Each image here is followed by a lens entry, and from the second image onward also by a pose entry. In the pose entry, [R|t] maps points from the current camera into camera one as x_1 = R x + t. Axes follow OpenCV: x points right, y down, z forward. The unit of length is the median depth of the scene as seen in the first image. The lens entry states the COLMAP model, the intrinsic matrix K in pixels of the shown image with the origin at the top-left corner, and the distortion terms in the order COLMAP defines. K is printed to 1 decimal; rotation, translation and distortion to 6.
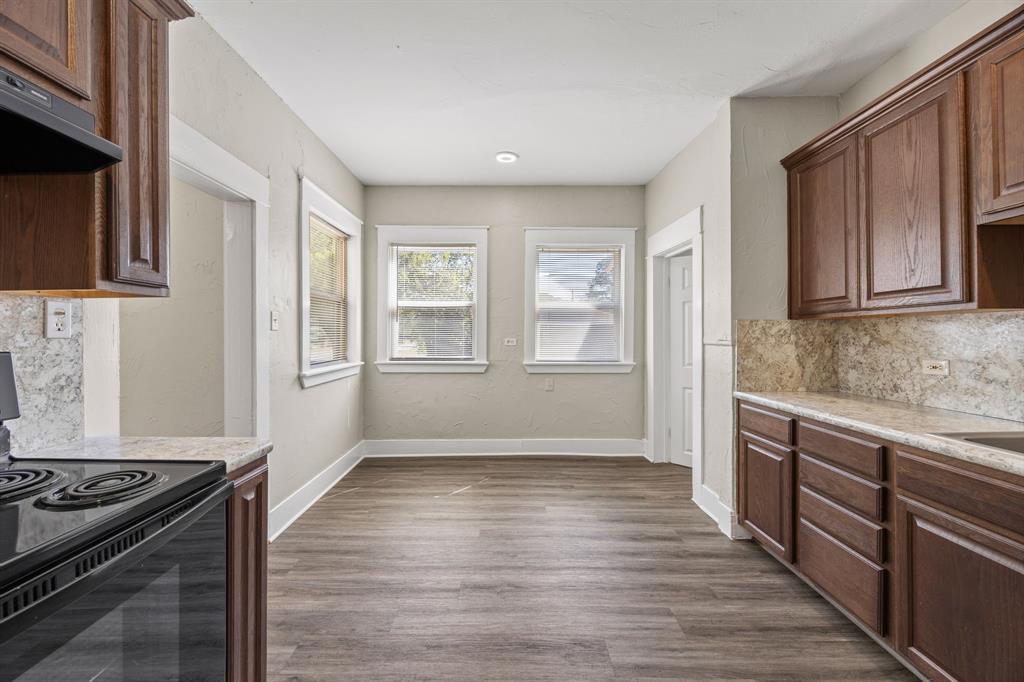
lens RADIAL K [[389.8, 0, 509.8], [0, 389.8, 333.3], [0, 0, 1]] dist [-0.008057, 0.001218]
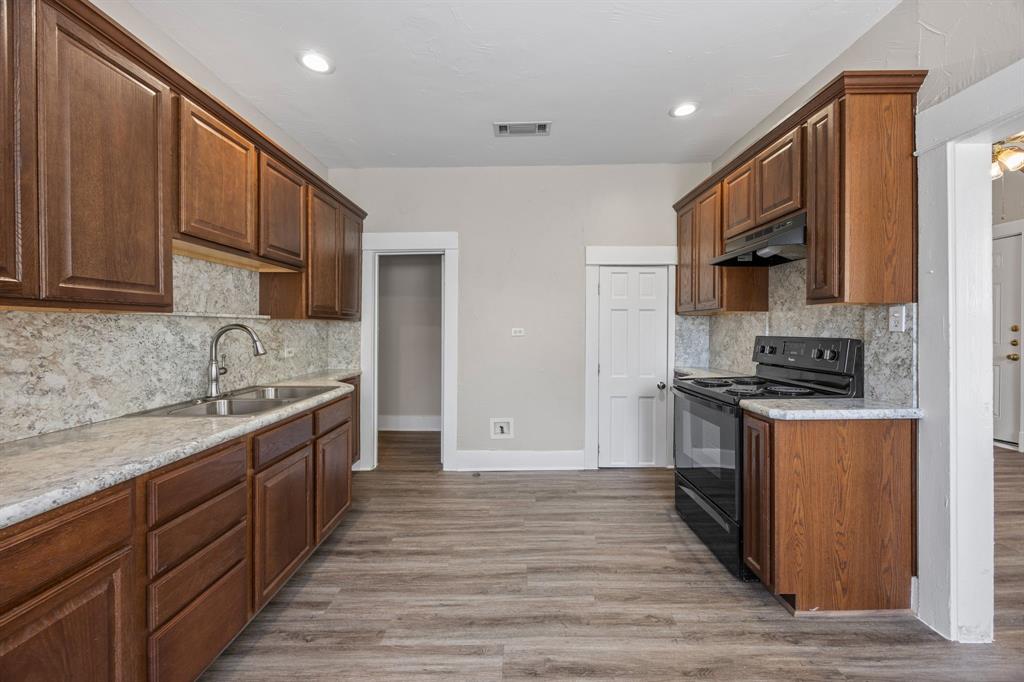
lens RADIAL K [[389.8, 0, 509.7], [0, 389.8, 332.0], [0, 0, 1]] dist [-0.008057, 0.001218]
pose [[-0.999614, 0.008667, 0.026406, 0.185566], [0.008765, 0.999955, 0.003583, -0.003223], [-0.026374, 0.003814, -0.999645, 1.758460]]
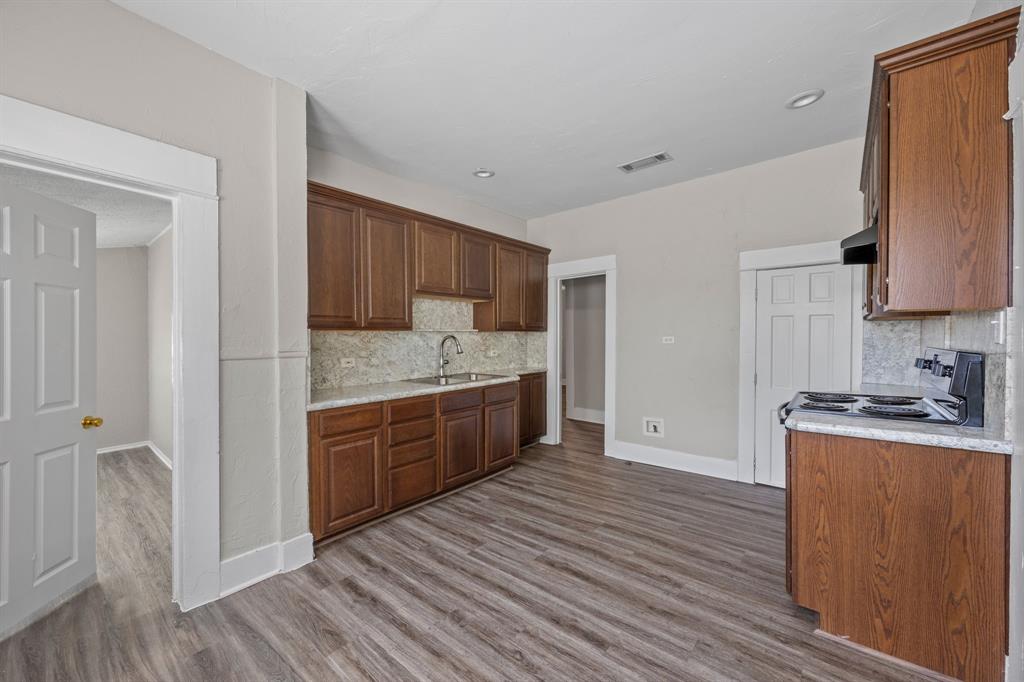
lens RADIAL K [[389.8, 0, 507.4], [0, 389.8, 344.0], [0, 0, 1]] dist [-0.008057, 0.001218]
pose [[-0.757676, -0.002396, 0.652626, -0.569933], [0.007740, 0.999890, 0.012658, -0.009150], [-0.652585, 0.014642, -0.757574, 1.983450]]
